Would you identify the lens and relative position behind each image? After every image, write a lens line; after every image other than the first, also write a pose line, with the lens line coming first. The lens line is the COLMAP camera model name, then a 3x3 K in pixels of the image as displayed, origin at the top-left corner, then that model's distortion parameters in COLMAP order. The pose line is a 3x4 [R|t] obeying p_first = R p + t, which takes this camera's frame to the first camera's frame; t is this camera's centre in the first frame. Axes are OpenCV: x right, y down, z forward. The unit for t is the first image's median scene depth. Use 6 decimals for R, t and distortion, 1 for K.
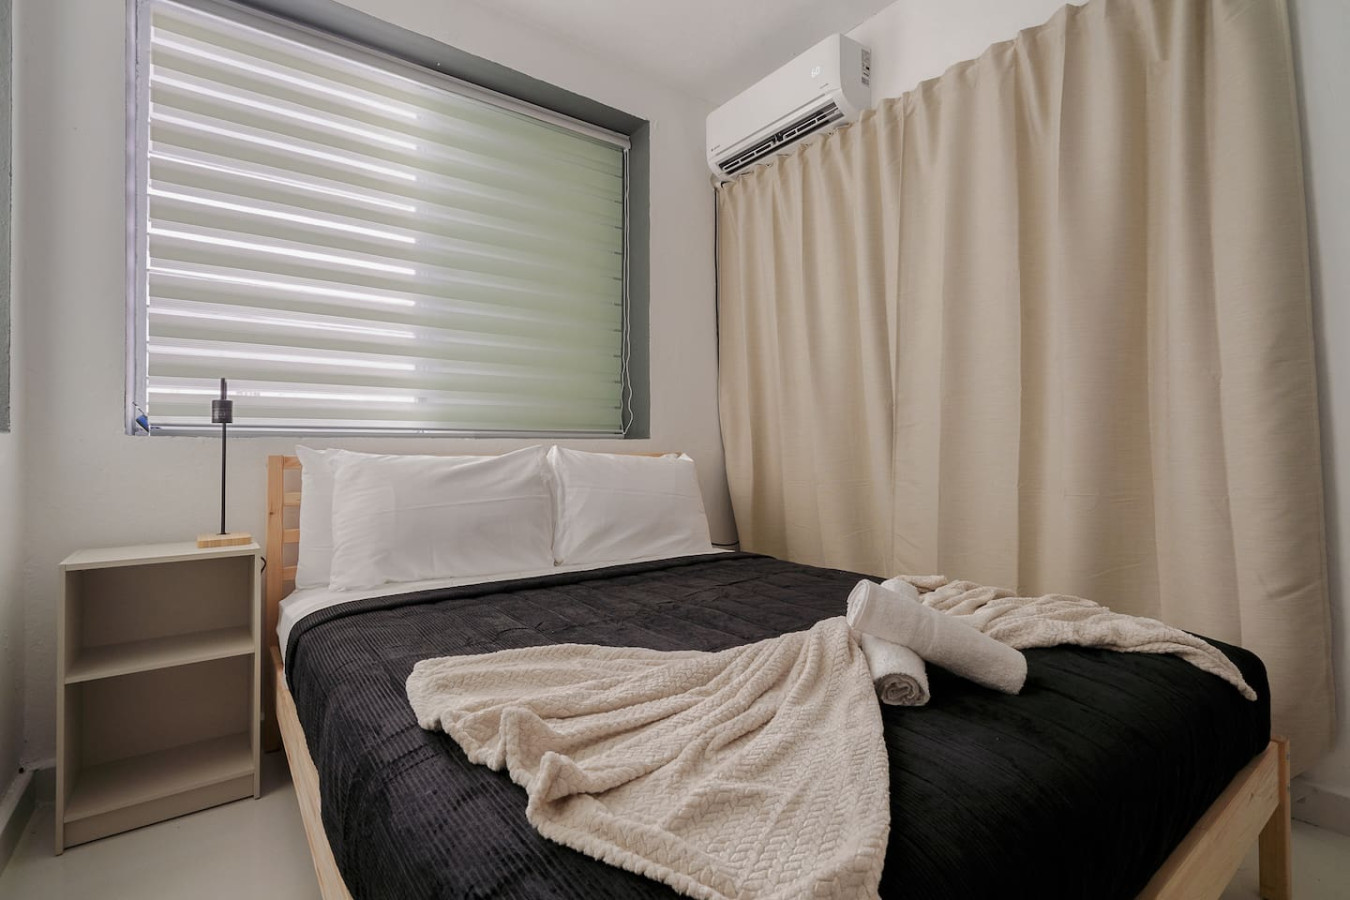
lens RADIAL K [[654.5, 0, 674.7], [0, 654.5, 445.7], [0, 0, 1]] dist [-0.002483, 0.003270]
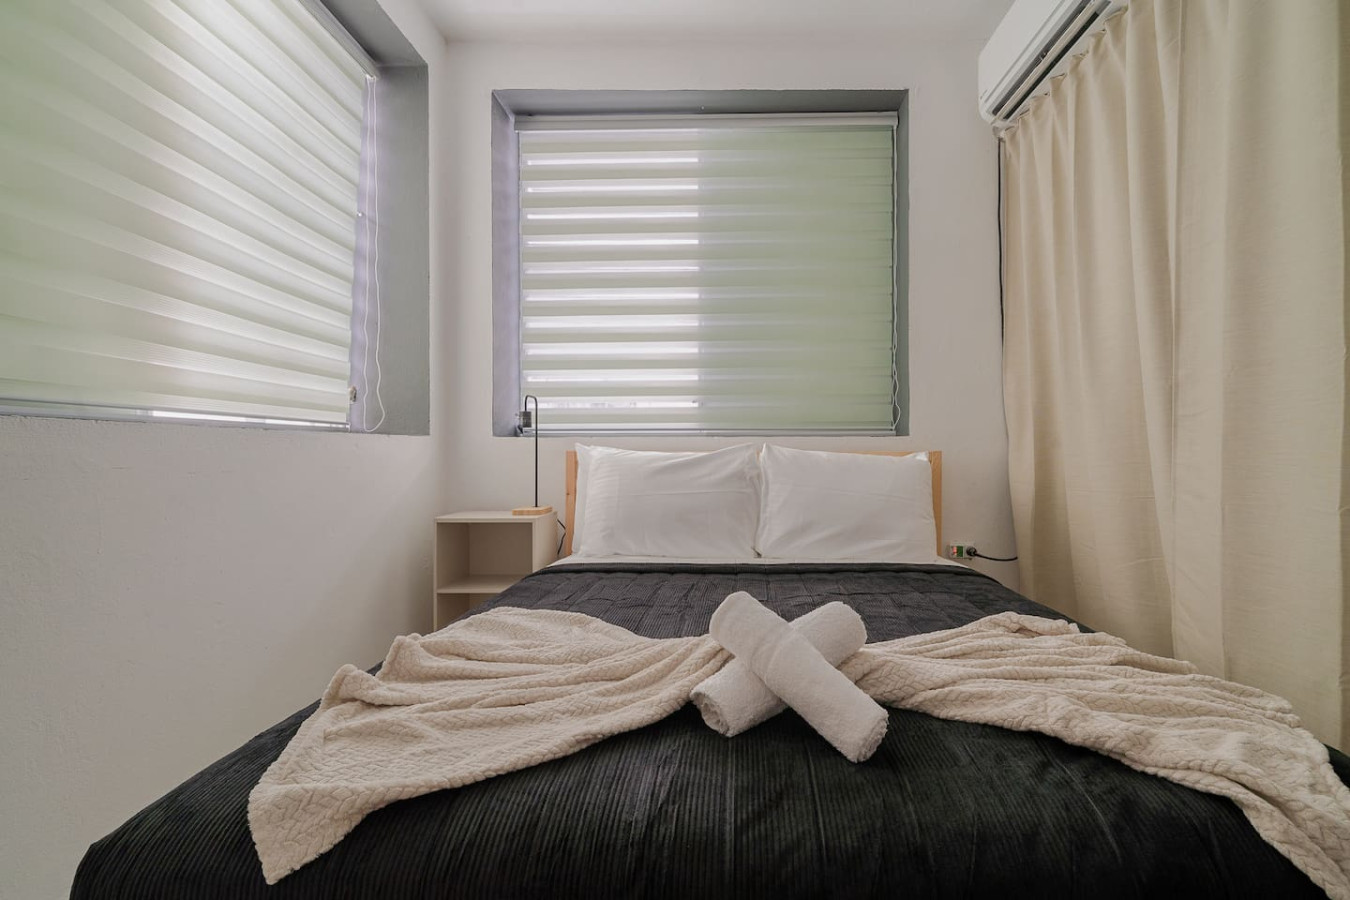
lens RADIAL K [[641.8, 0, 679.6], [0, 641.8, 451.2], [0, 0, 1]] dist [0.004201, 0.000034]
pose [[0.770444, 0.007135, -0.637468, 0.379061], [0.001462, 0.999915, 0.012958, -0.001085], [0.637506, -0.010915, 0.770368, 0.123731]]
